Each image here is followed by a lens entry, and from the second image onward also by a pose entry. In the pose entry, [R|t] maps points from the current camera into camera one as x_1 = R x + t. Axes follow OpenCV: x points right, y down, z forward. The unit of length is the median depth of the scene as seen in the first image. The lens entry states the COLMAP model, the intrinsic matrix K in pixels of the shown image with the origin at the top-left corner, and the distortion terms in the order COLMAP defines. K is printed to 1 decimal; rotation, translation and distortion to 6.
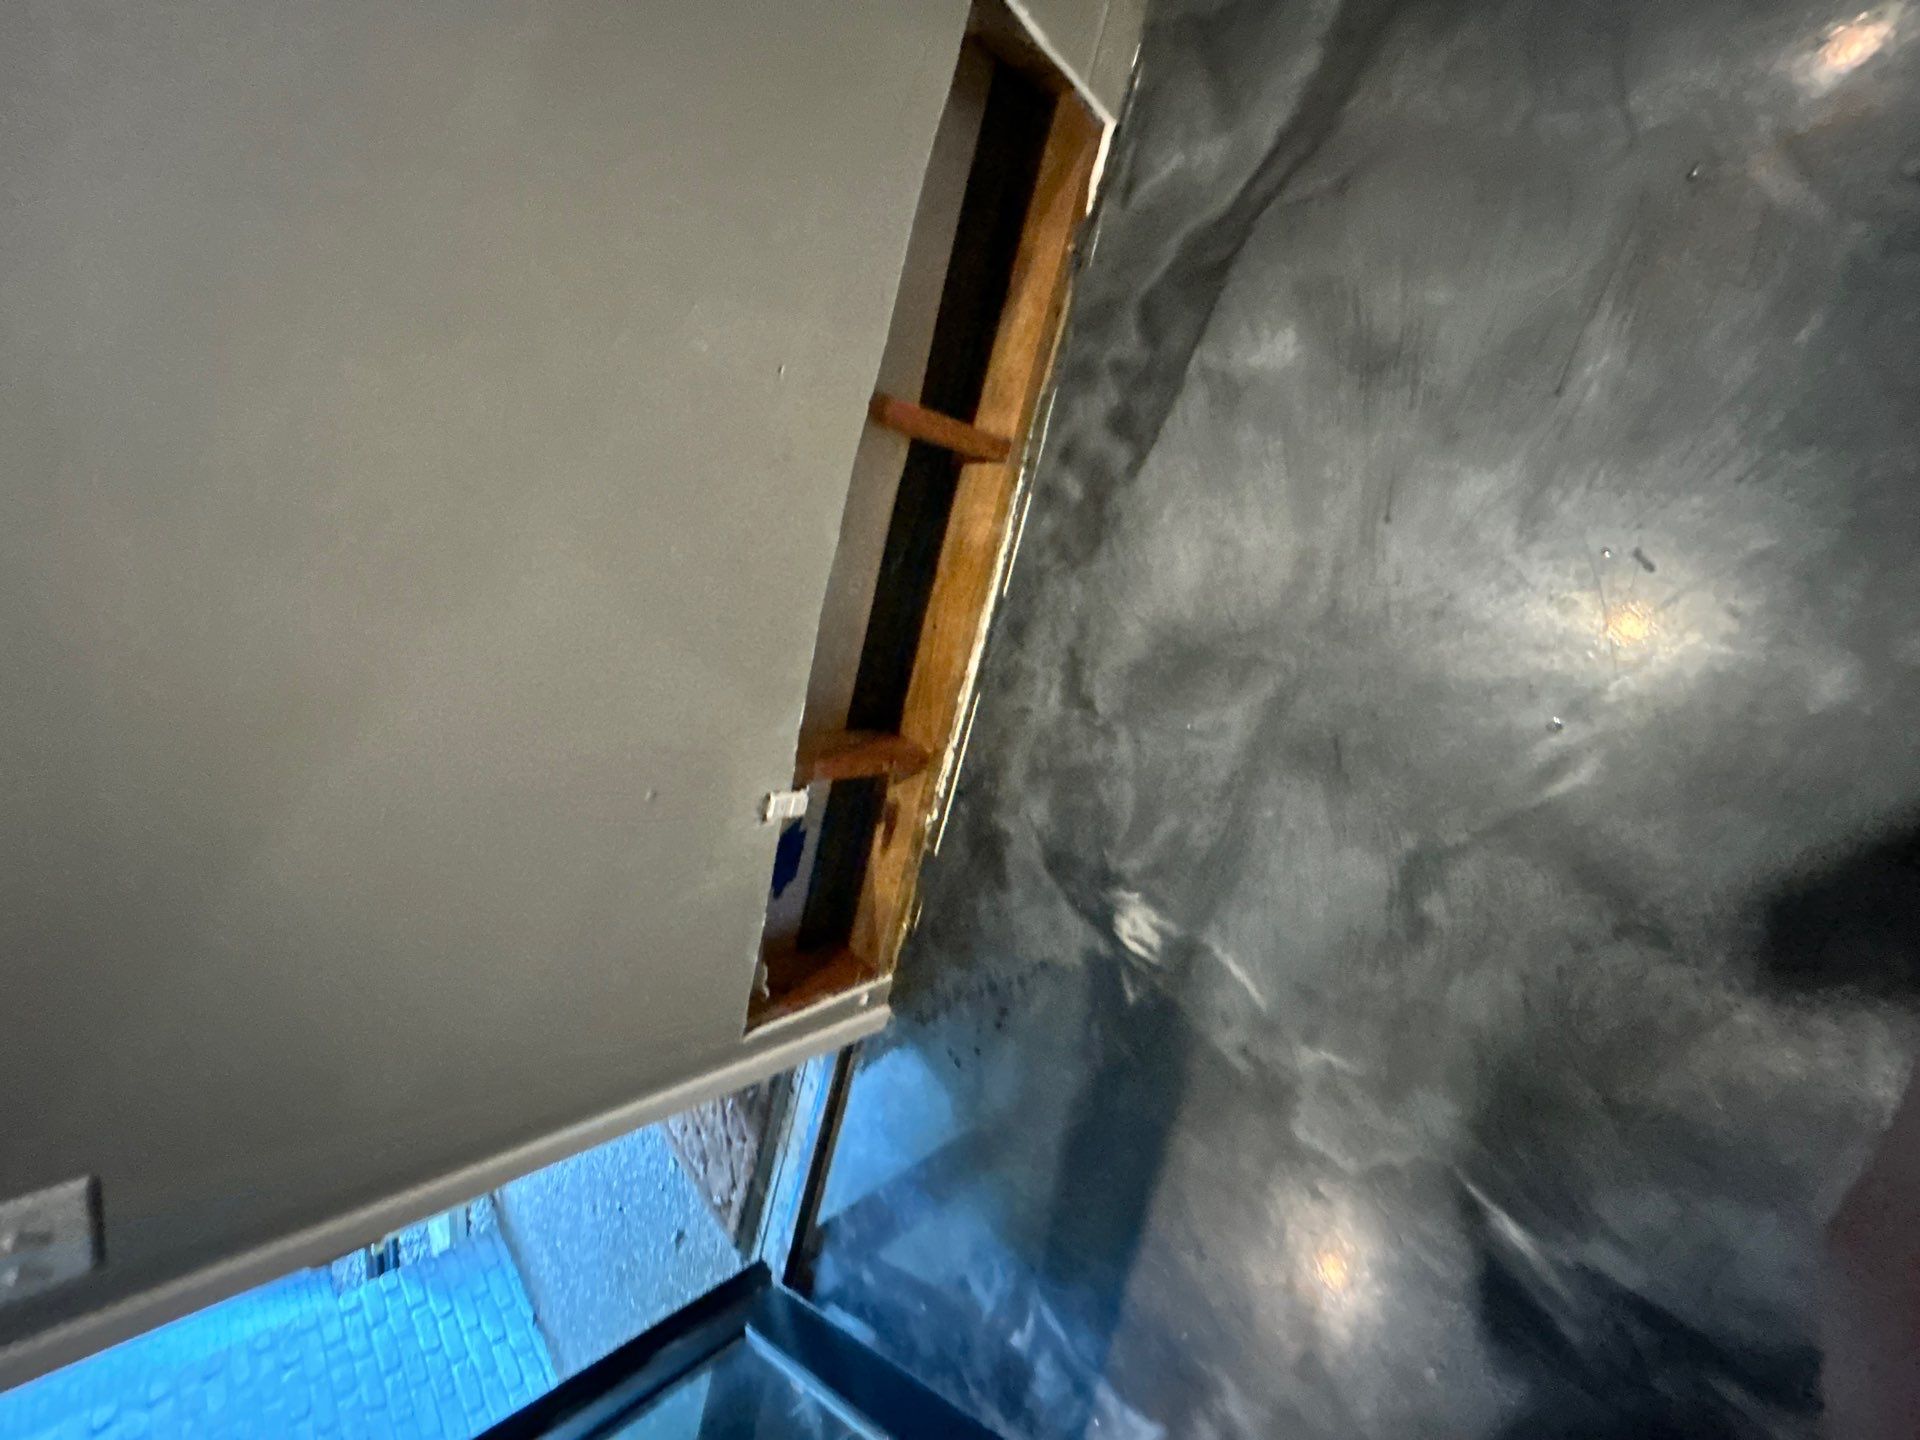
lens RADIAL K [[767.3, 0, 957.2], [0, 767.3, 720.4], [0, 0, 1]] dist [-0.004707, -0.000182]
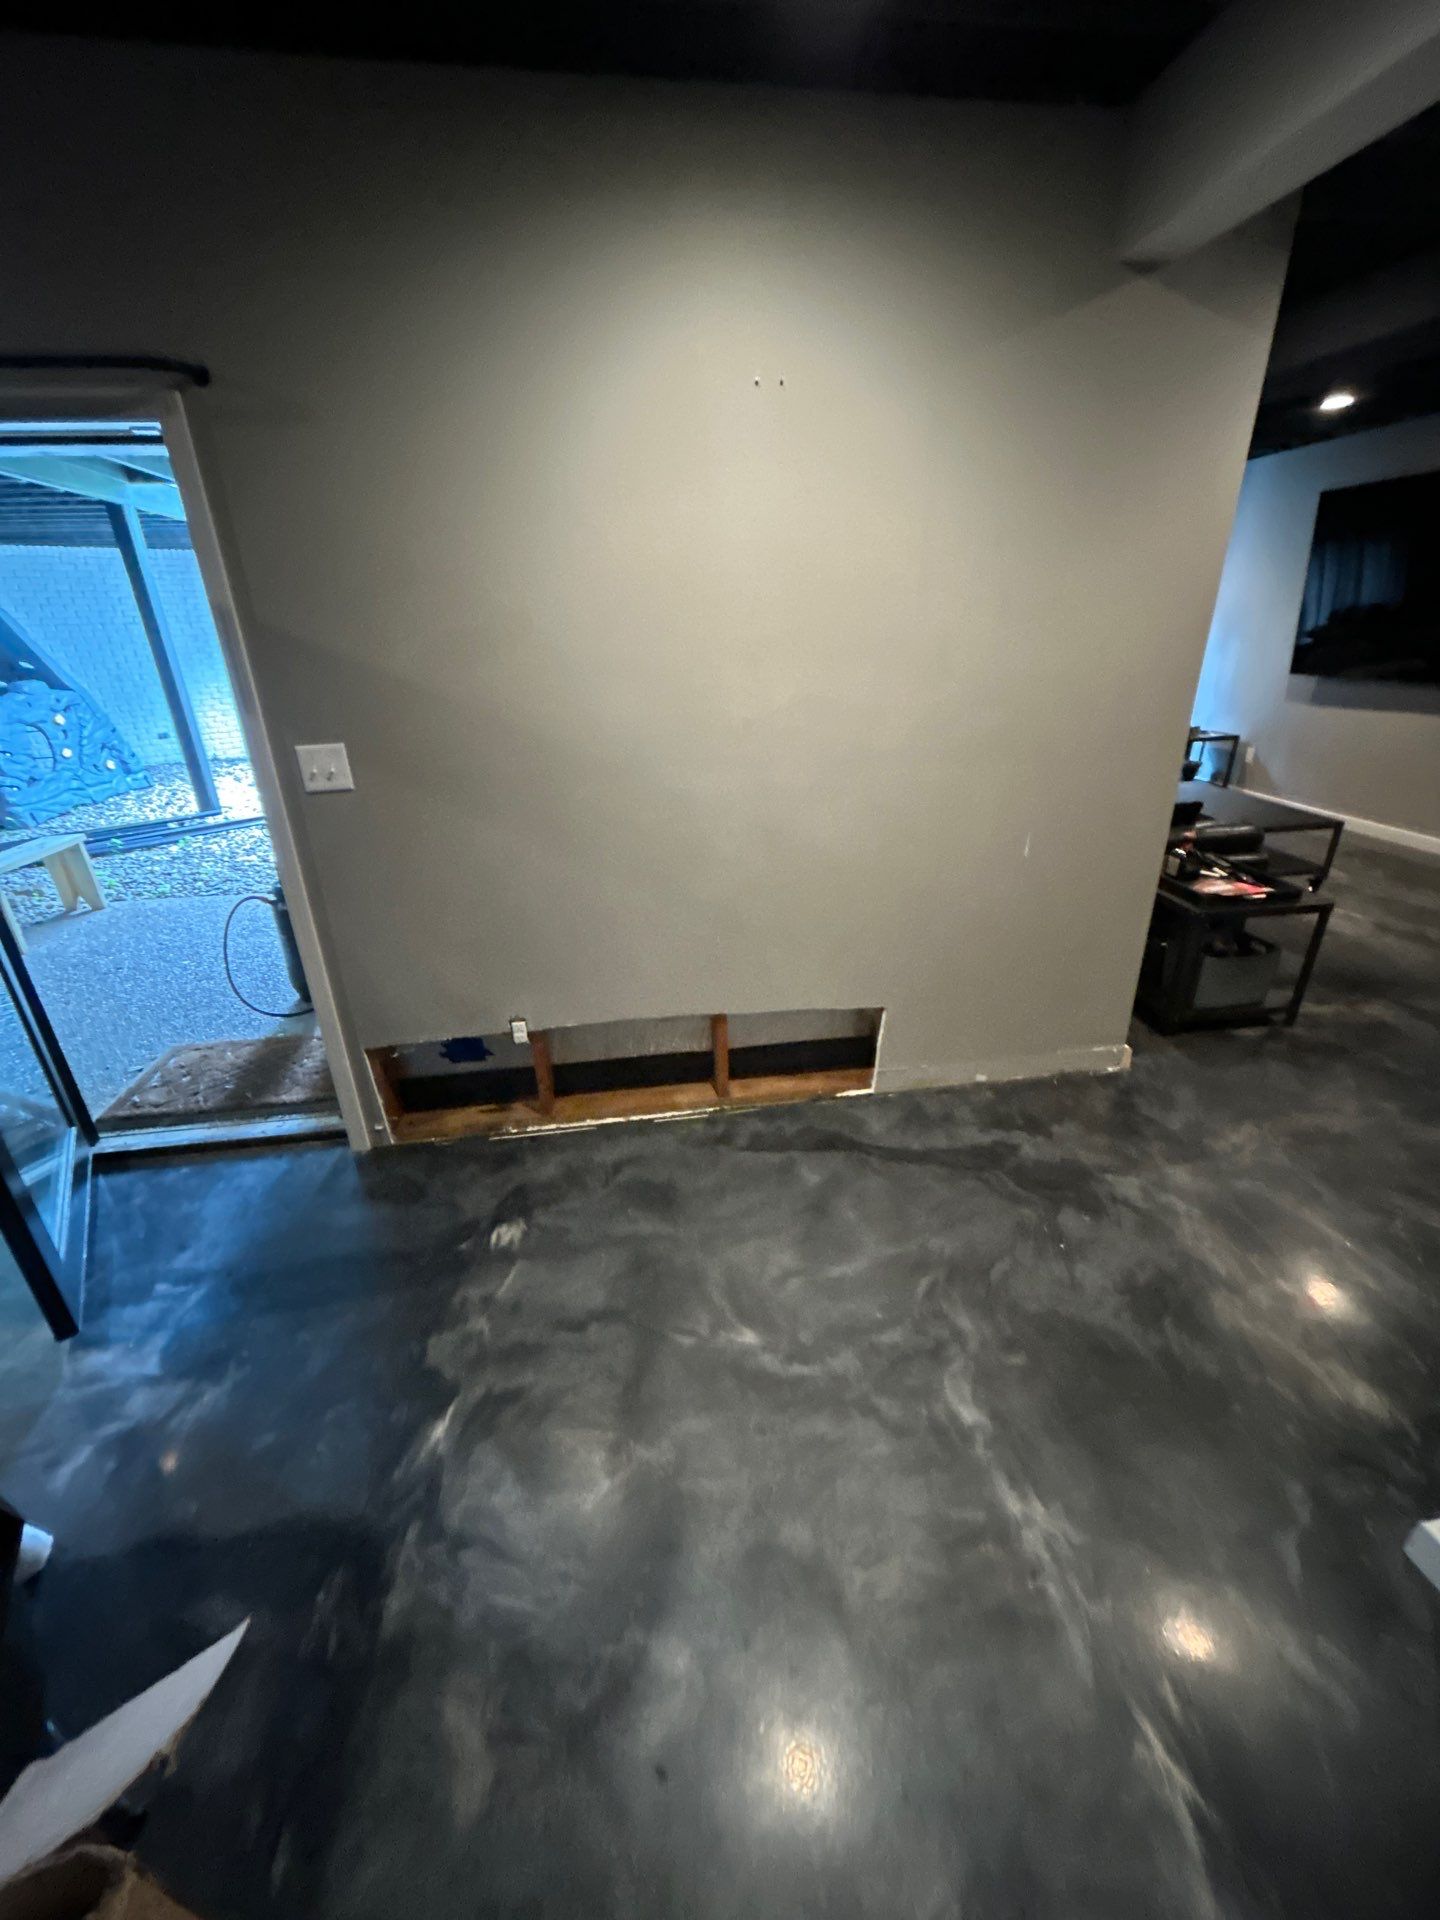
lens RADIAL K [[767.3, 0, 721.1], [0, 767.3, 958.7], [0, 0, 1]] dist [-0.004707, -0.000182]
pose [[0.358757, 0.875216, -0.324484, 0.389209], [-0.875477, 0.194917, -0.442207, 0.446051], [-0.323780, 0.442723, 0.836160, -0.776189]]
